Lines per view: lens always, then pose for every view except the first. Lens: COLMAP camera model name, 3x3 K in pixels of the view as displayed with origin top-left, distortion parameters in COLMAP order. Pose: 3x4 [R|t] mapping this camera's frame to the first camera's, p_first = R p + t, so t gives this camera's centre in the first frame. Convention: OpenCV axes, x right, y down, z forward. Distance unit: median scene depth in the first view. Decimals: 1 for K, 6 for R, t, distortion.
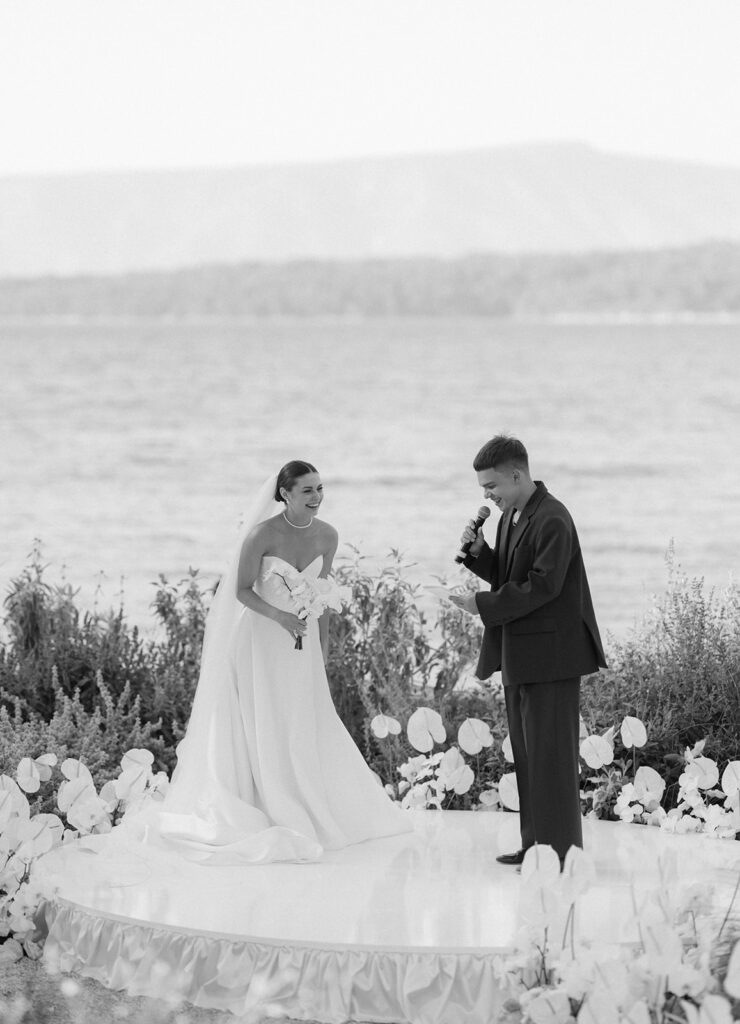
lens RADIAL K [[2750.0, 0, 370.0], [0, 2750.0, 512.0], [0, 0, 1]] dist [0.041757, 0.304663]
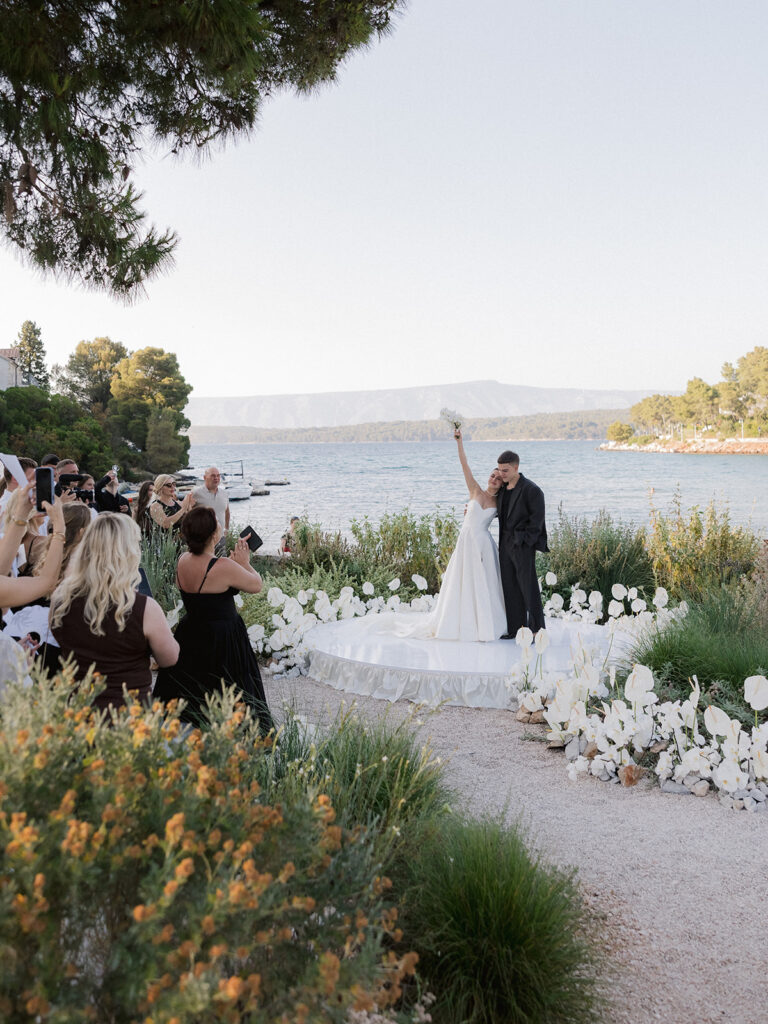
lens RADIAL K [[933.6, 0, 378.3], [0, 933.6, 450.5], [0, 0, 1]] dist [0.001590, 0.006834]
pose [[0.998866, -0.009155, -0.046717, -0.016462], [0.006265, 0.998079, -0.061637, 0.016272], [0.047191, 0.061274, 0.997005, 0.162318]]
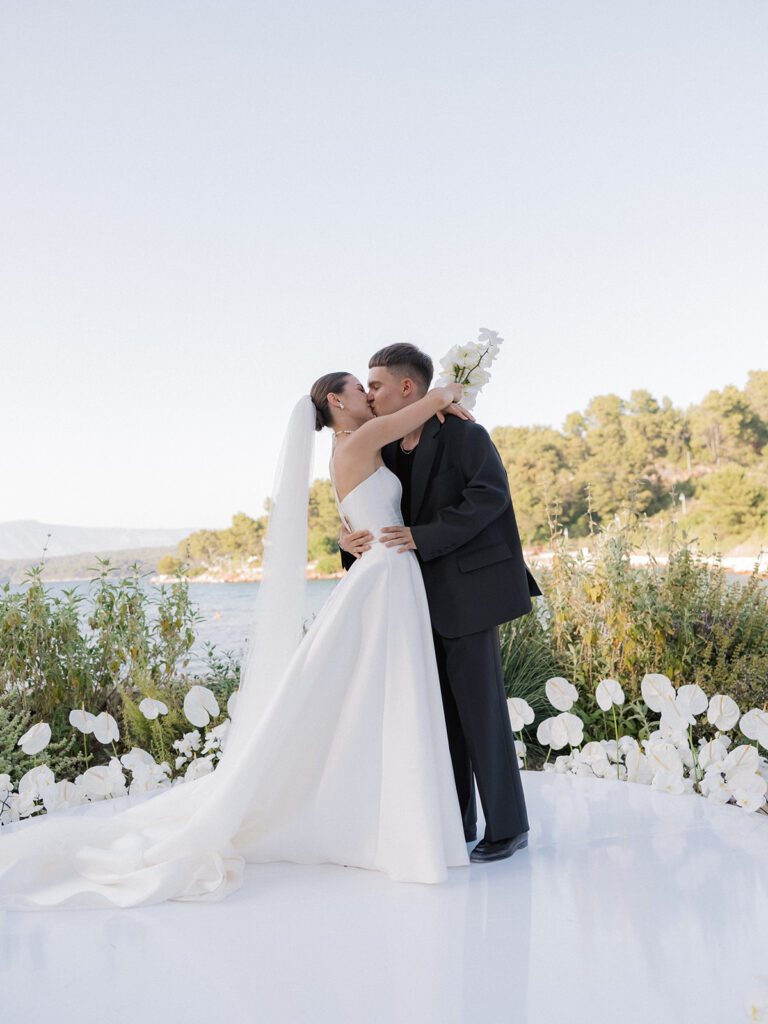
lens RADIAL K [[886.0, 0, 384.0], [0, 886.0, 512.0], [0, 0, 1]] dist [-0.008605, -0.008681]
pose [[0.897279, -0.016110, 0.441170, -0.069879], [0.079852, 0.988773, -0.126300, 0.054903], [-0.434182, 0.148555, 0.888491, 0.664883]]
